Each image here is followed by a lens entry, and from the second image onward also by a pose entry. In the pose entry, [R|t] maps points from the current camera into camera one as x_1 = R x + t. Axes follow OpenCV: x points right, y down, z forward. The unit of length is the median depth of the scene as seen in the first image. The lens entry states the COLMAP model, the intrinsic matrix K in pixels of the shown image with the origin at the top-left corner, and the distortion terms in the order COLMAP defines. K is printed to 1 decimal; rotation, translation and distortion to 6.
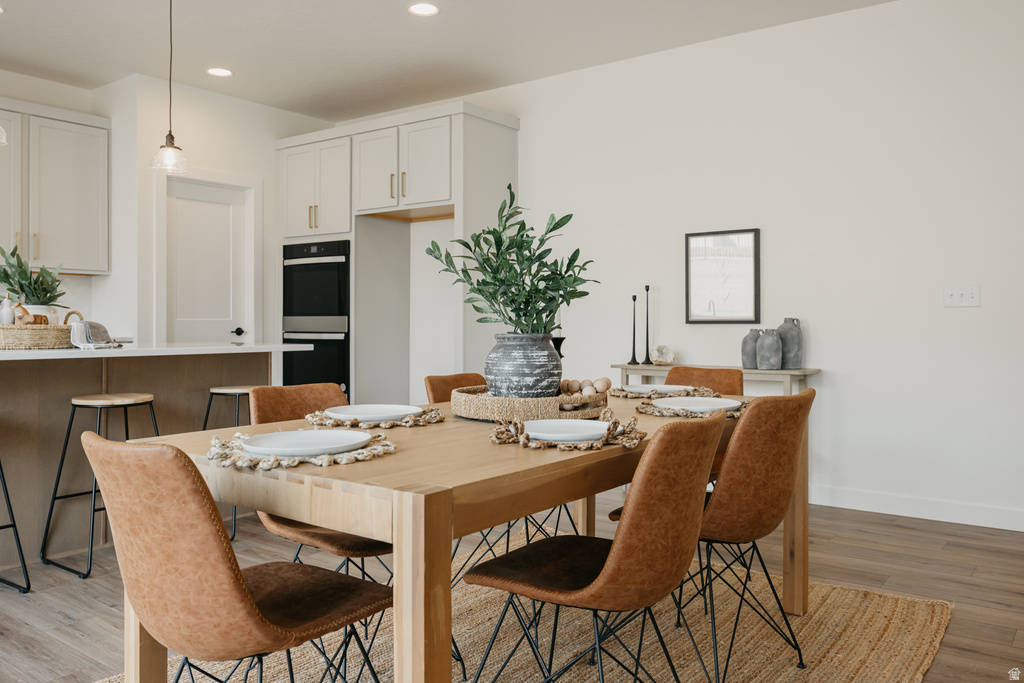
lens RADIAL K [[801.8, 0, 514.6], [0, 801.8, 323.5], [0, 0, 1]] dist [-0.002681, 0.001639]
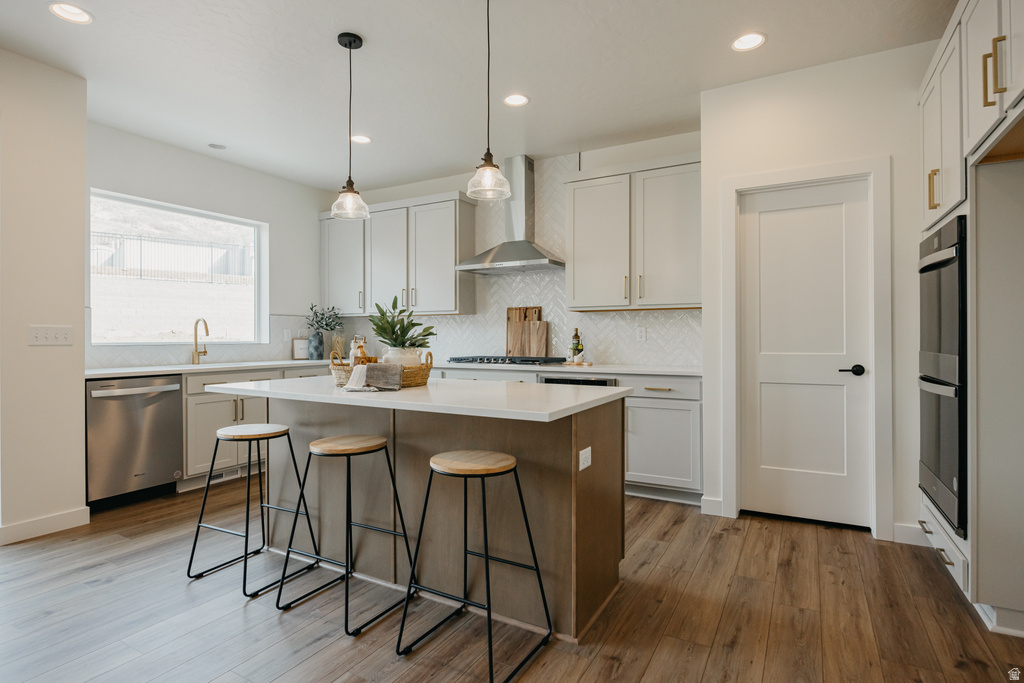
lens RADIAL K [[527.7, 0, 513.3], [0, 527.7, 332.8], [0, 0, 1]] dist [-0.013256, 0.000760]
pose [[0.133887, -0.009644, -0.990950, 0.247322], [0.000783, 0.999953, -0.009626, -0.051376], [0.990996, 0.000513, 0.133888, 1.568534]]
